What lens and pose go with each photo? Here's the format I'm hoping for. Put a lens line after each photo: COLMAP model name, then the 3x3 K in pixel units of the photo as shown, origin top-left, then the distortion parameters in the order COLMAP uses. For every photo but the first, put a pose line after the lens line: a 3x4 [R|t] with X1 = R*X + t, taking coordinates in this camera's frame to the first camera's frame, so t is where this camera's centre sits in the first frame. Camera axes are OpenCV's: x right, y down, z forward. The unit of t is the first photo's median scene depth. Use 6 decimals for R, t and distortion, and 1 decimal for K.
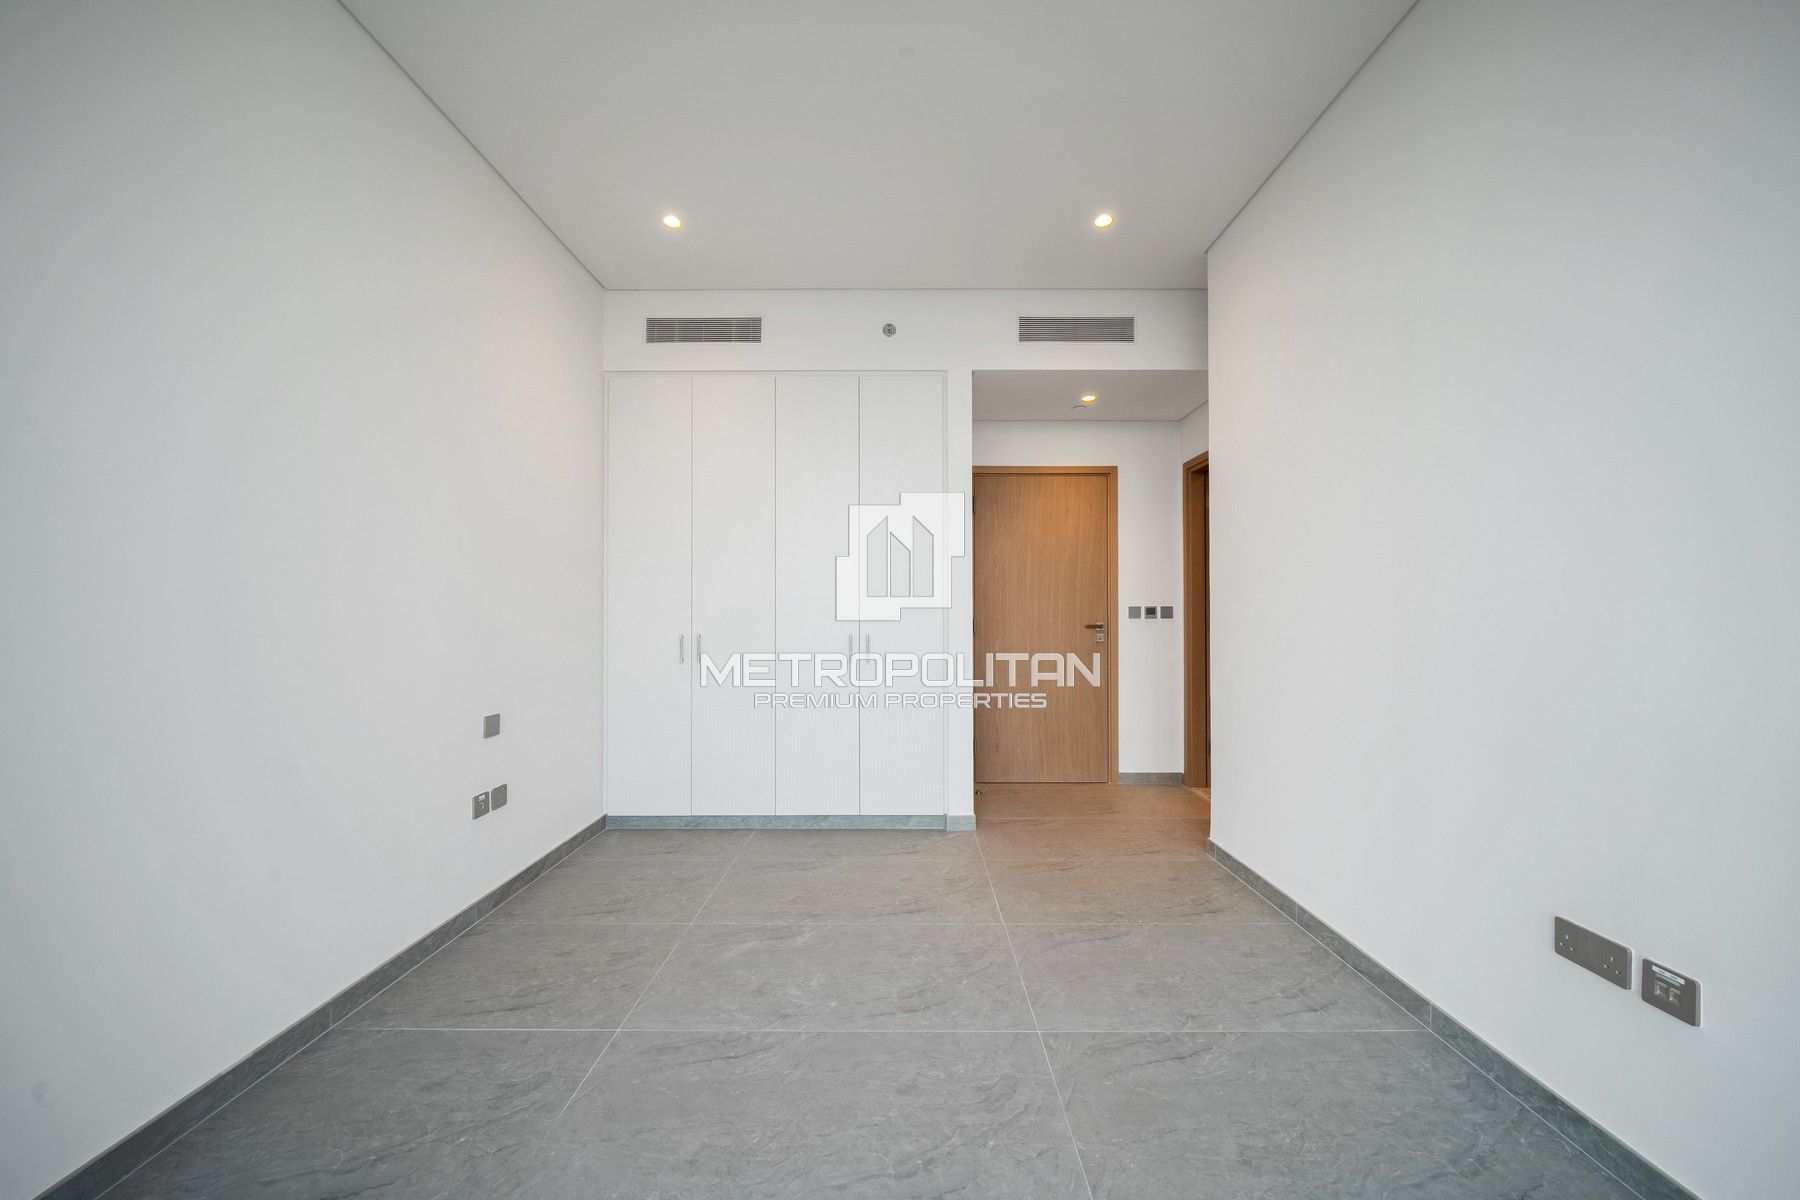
lens RADIAL K [[611.9, 0, 901.0], [0, 611.9, 605.0], [0, 0, 1]] dist [-0.001718, -0.001056]
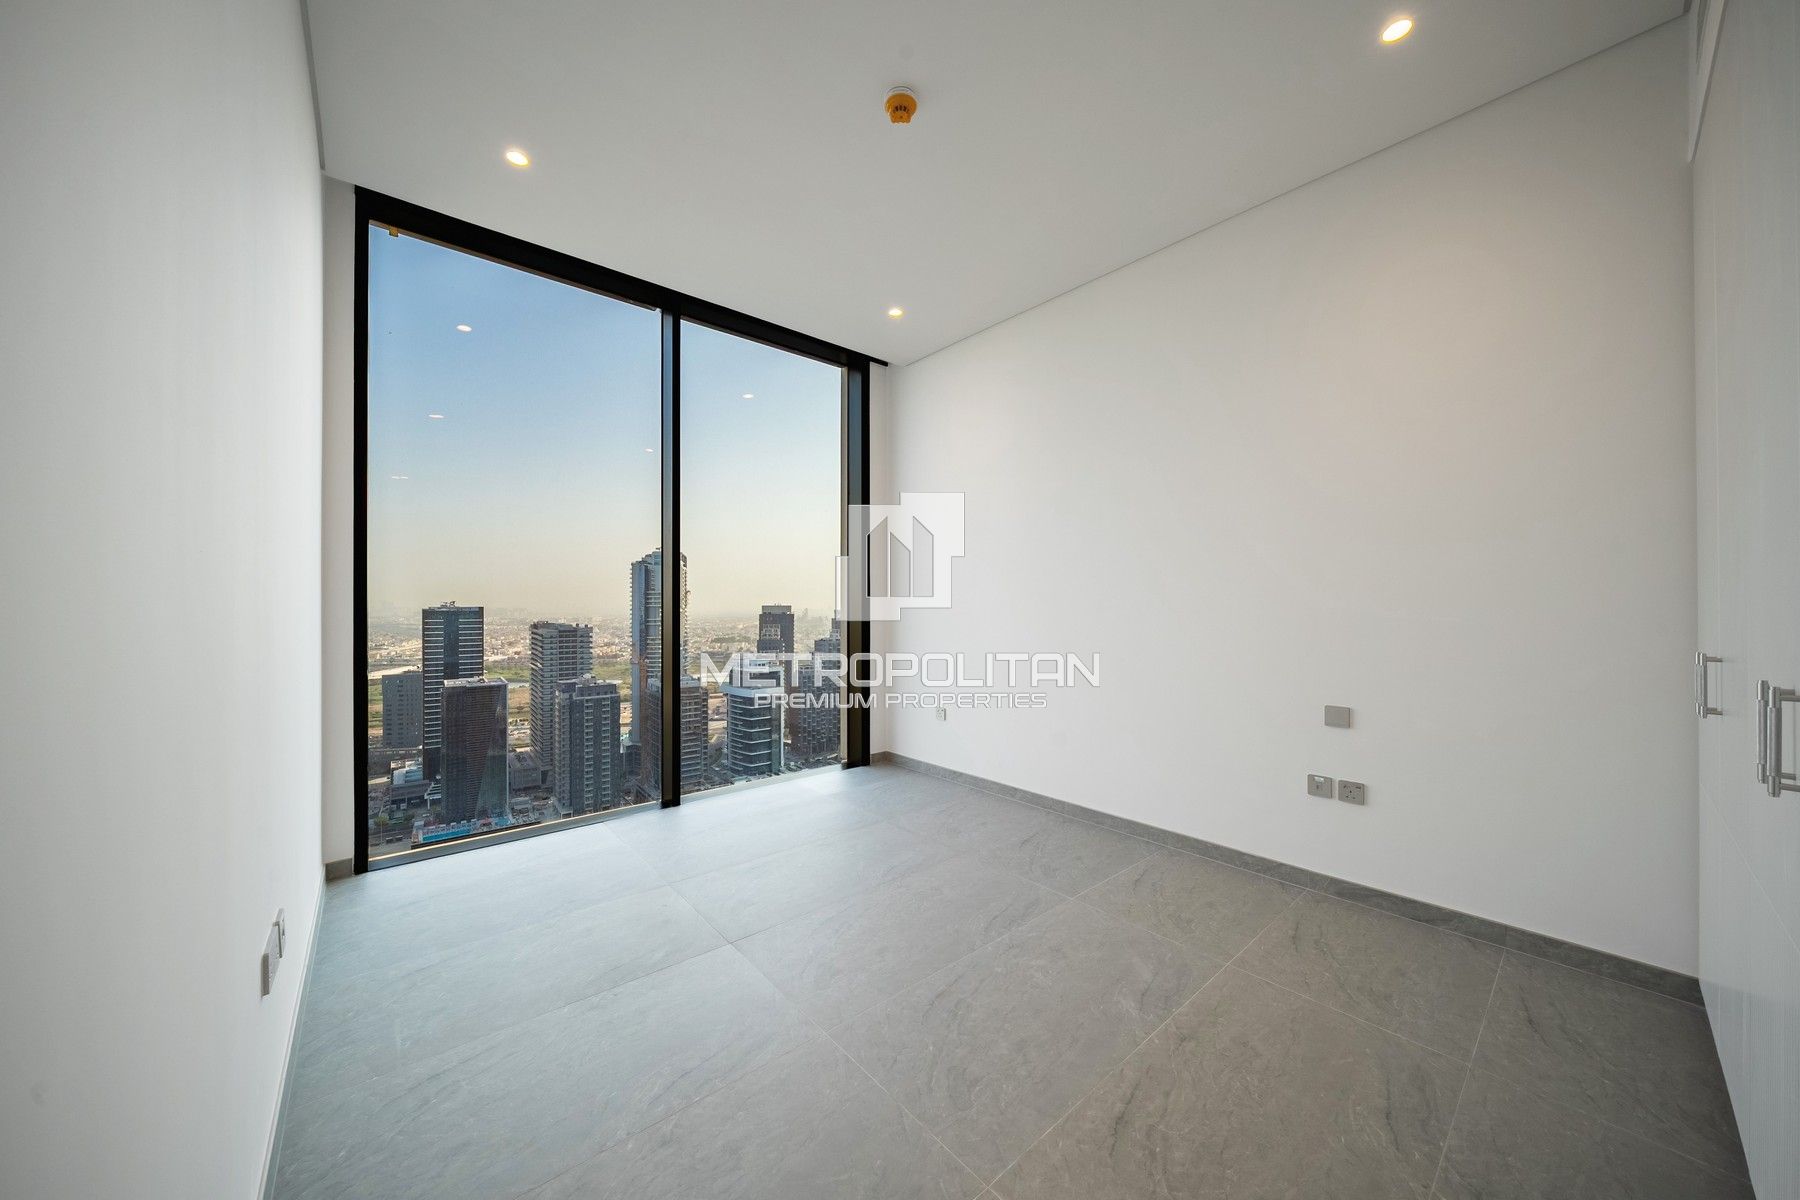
lens RADIAL K [[611.9, 0, 894.5], [0, 611.9, 604.3], [0, 0, 1]] dist [-0.001718, -0.001056]
pose [[-0.760476, 0.001293, -0.649365, 0.554948], [0.008368, 0.999935, -0.007808, 0.011817], [0.649313, -0.011372, -0.760437, 1.302055]]
